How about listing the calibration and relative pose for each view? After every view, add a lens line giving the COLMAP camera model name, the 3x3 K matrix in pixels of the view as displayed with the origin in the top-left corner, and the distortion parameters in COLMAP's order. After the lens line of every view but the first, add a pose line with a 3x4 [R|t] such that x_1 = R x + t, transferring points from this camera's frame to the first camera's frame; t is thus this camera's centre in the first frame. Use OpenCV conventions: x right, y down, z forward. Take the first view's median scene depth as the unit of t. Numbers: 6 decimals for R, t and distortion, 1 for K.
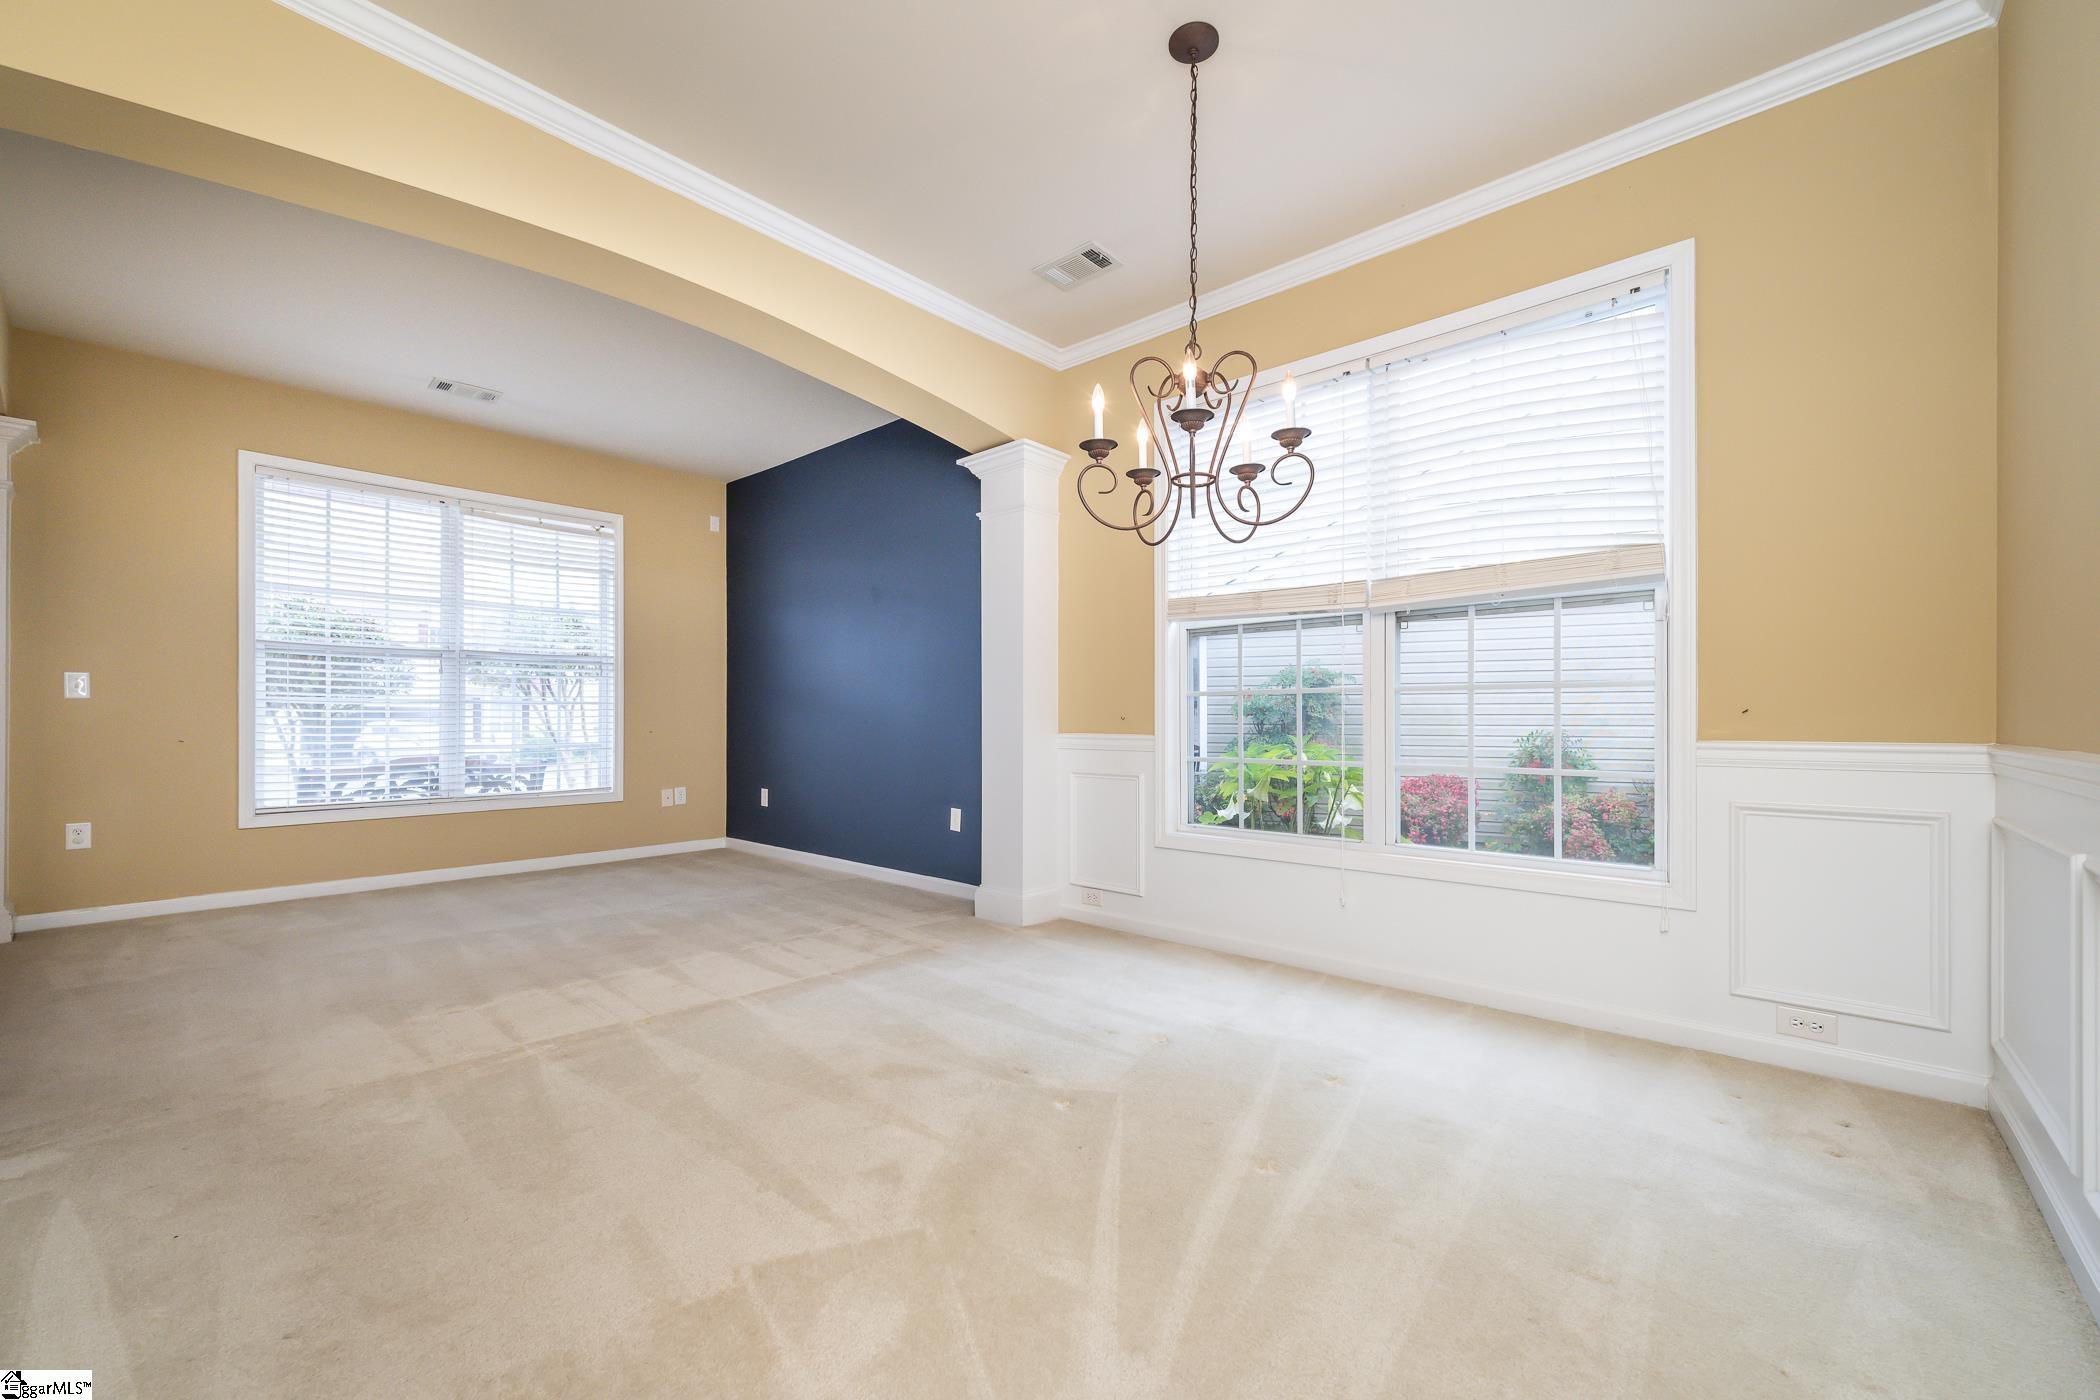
lens RADIAL K [[833.4, 0, 1042.8], [0, 833.4, 724.5], [0, 0, 1]] dist [0.001477, 0.000144]
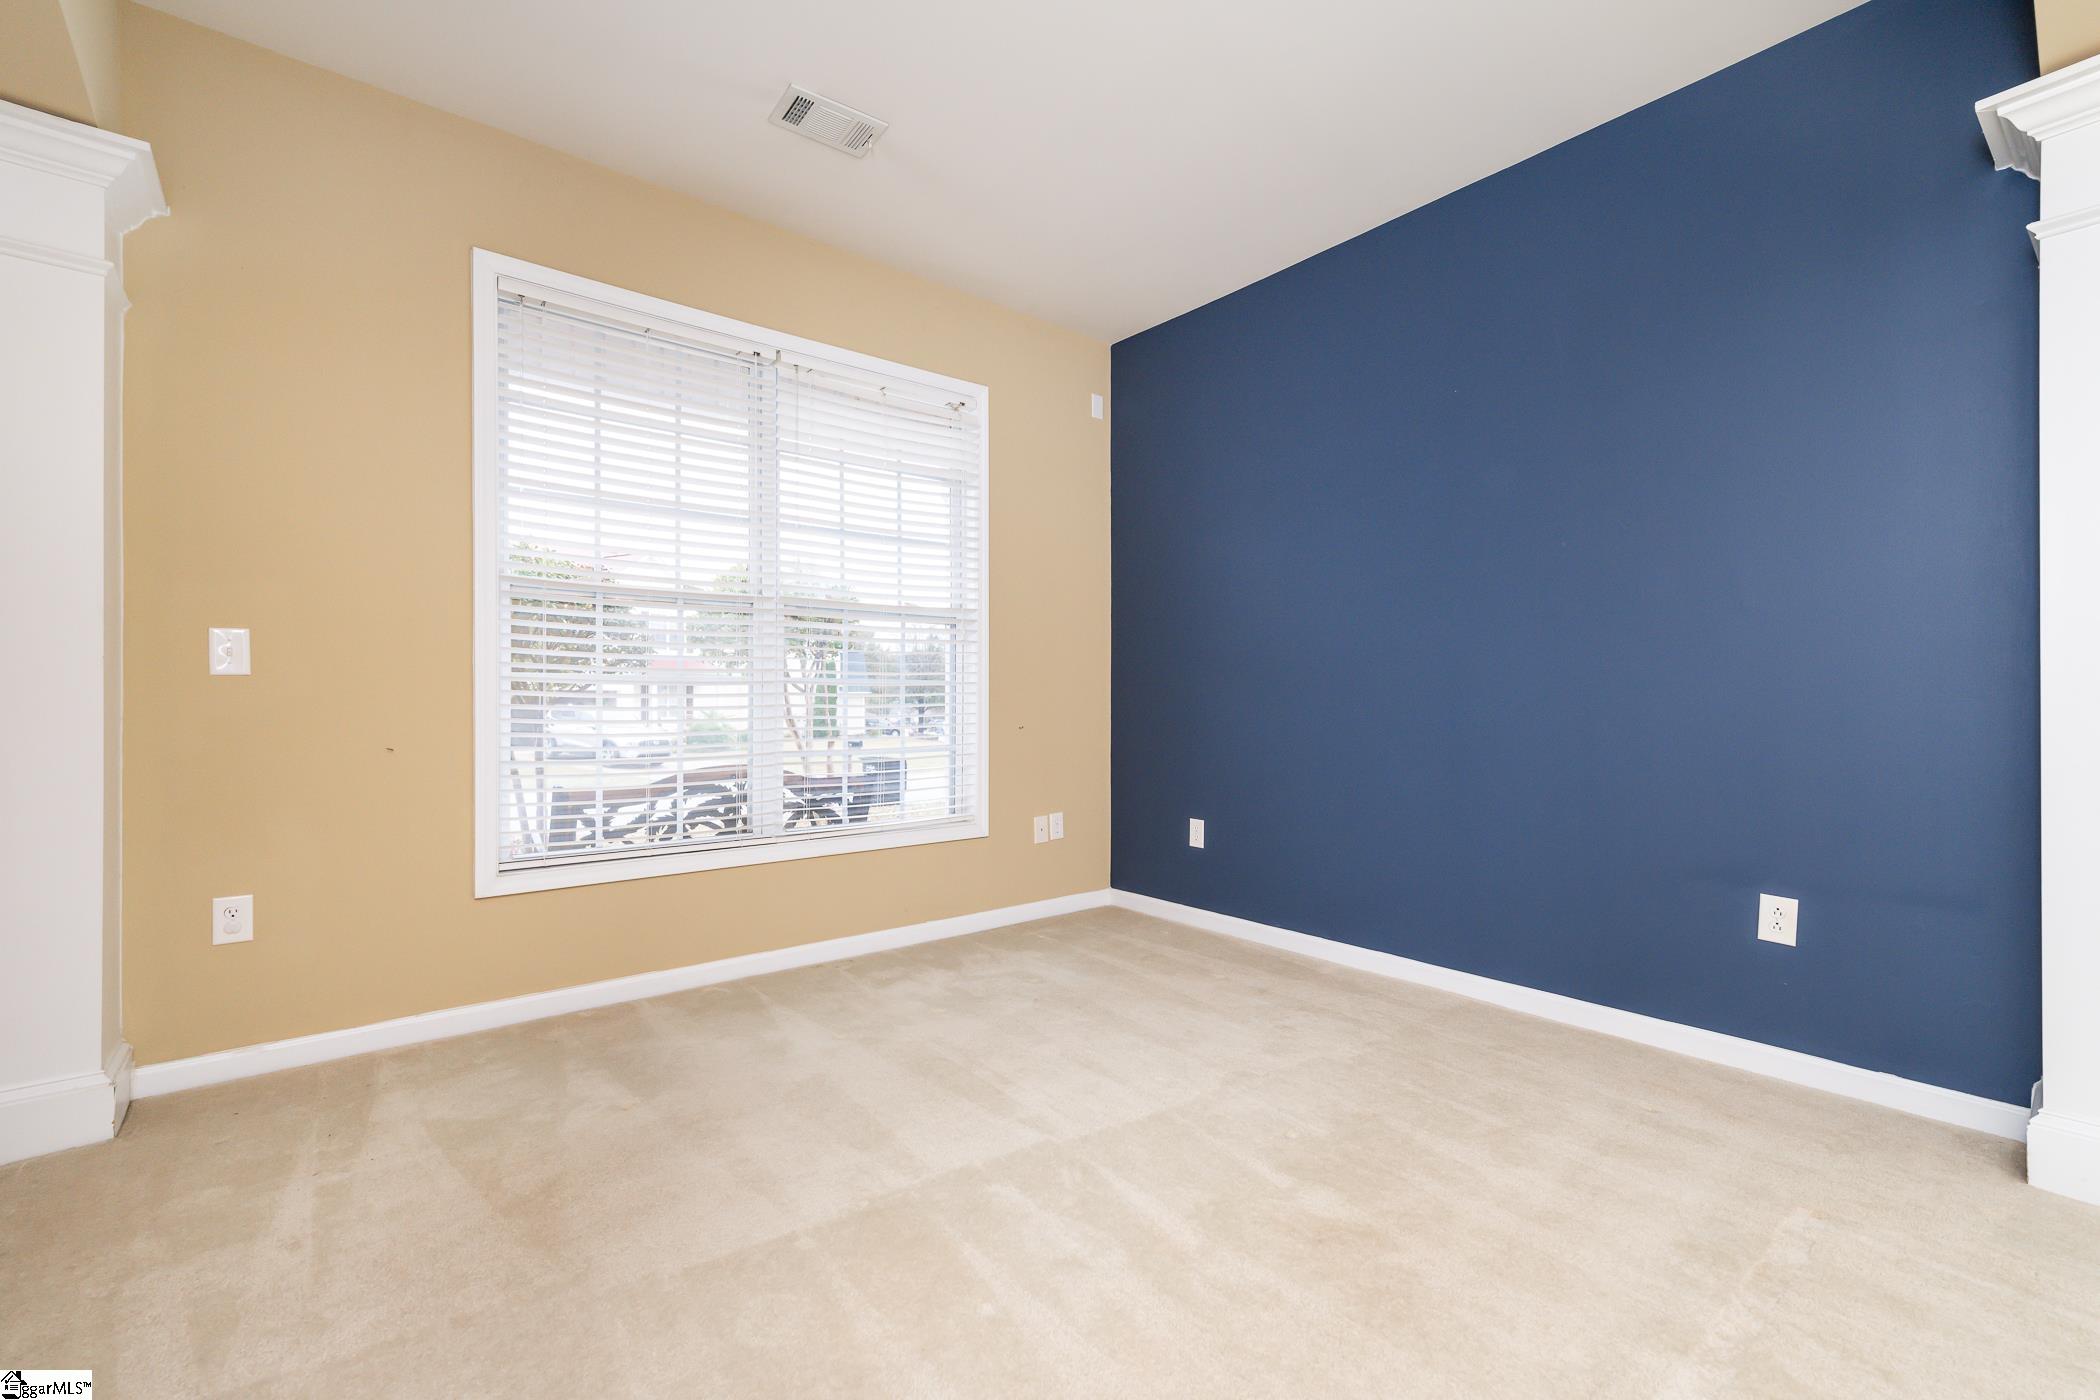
lens RADIAL K [[878.3, 0, 1033.7], [0, 878.3, 713.4], [0, 0, 1]] dist [0.004041, 0.000962]
pose [[0.987271, 0.002289, -0.159032, -0.407374], [-0.001355, 0.999981, 0.005979, -0.006880], [0.159043, -0.005687, 0.987255, 0.385644]]
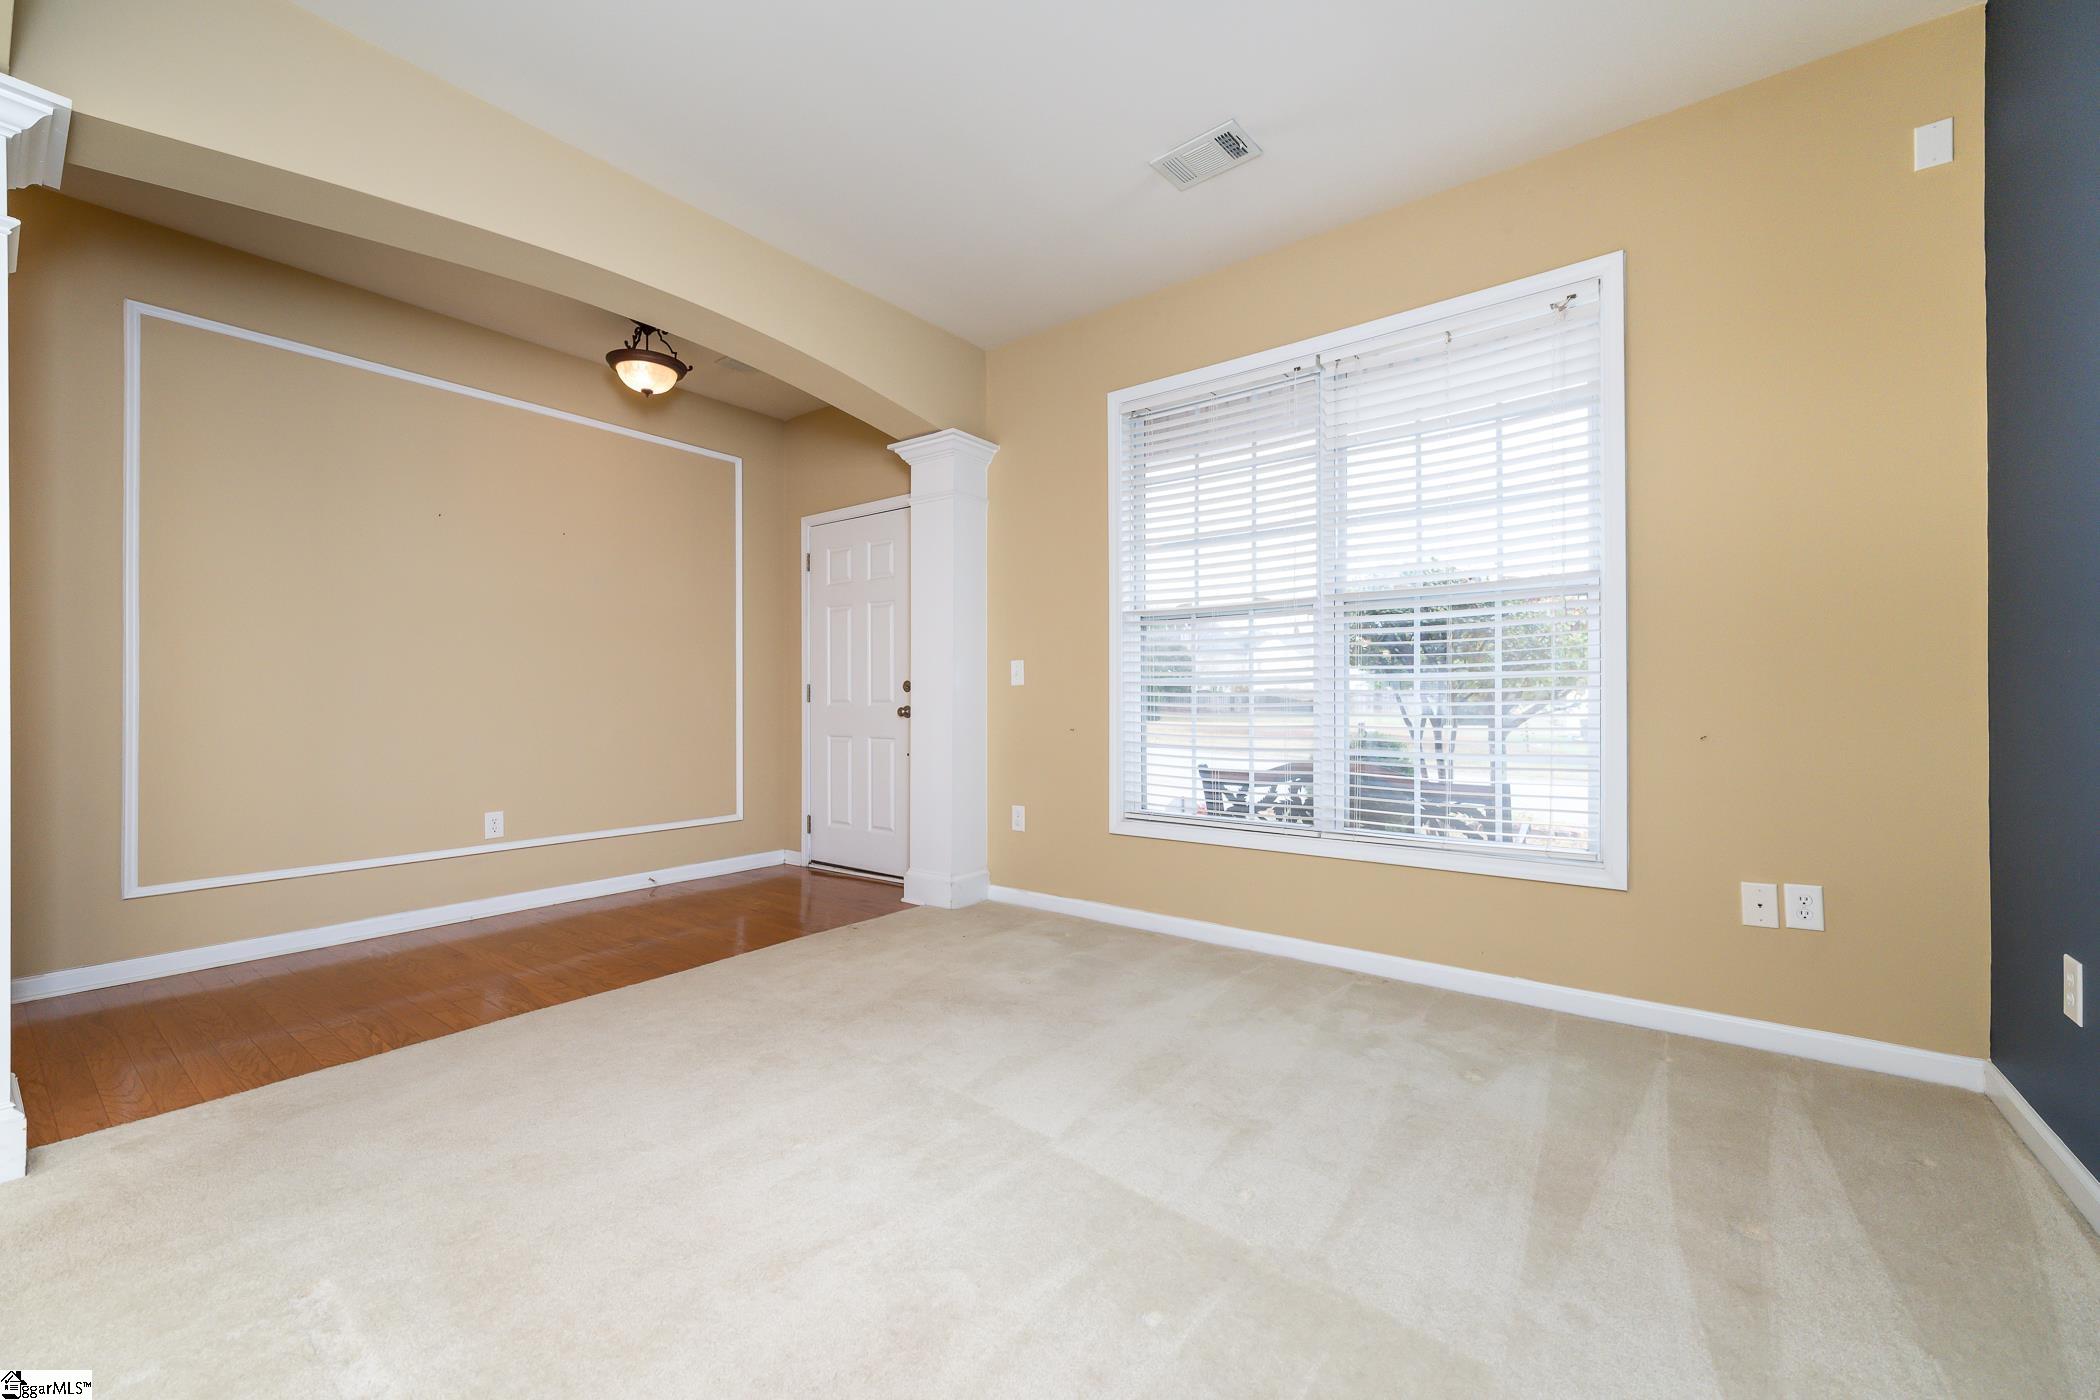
lens RADIAL K [[833.4, 0, 1049.9], [0, 833.4, 703.1], [0, 0, 1]] dist [0.001477, 0.000144]
pose [[0.078583, 0.006087, -0.996889, -0.093636], [-0.000894, 0.999981, 0.006036, -0.012006], [0.996907, 0.000417, 0.078587, 0.738533]]
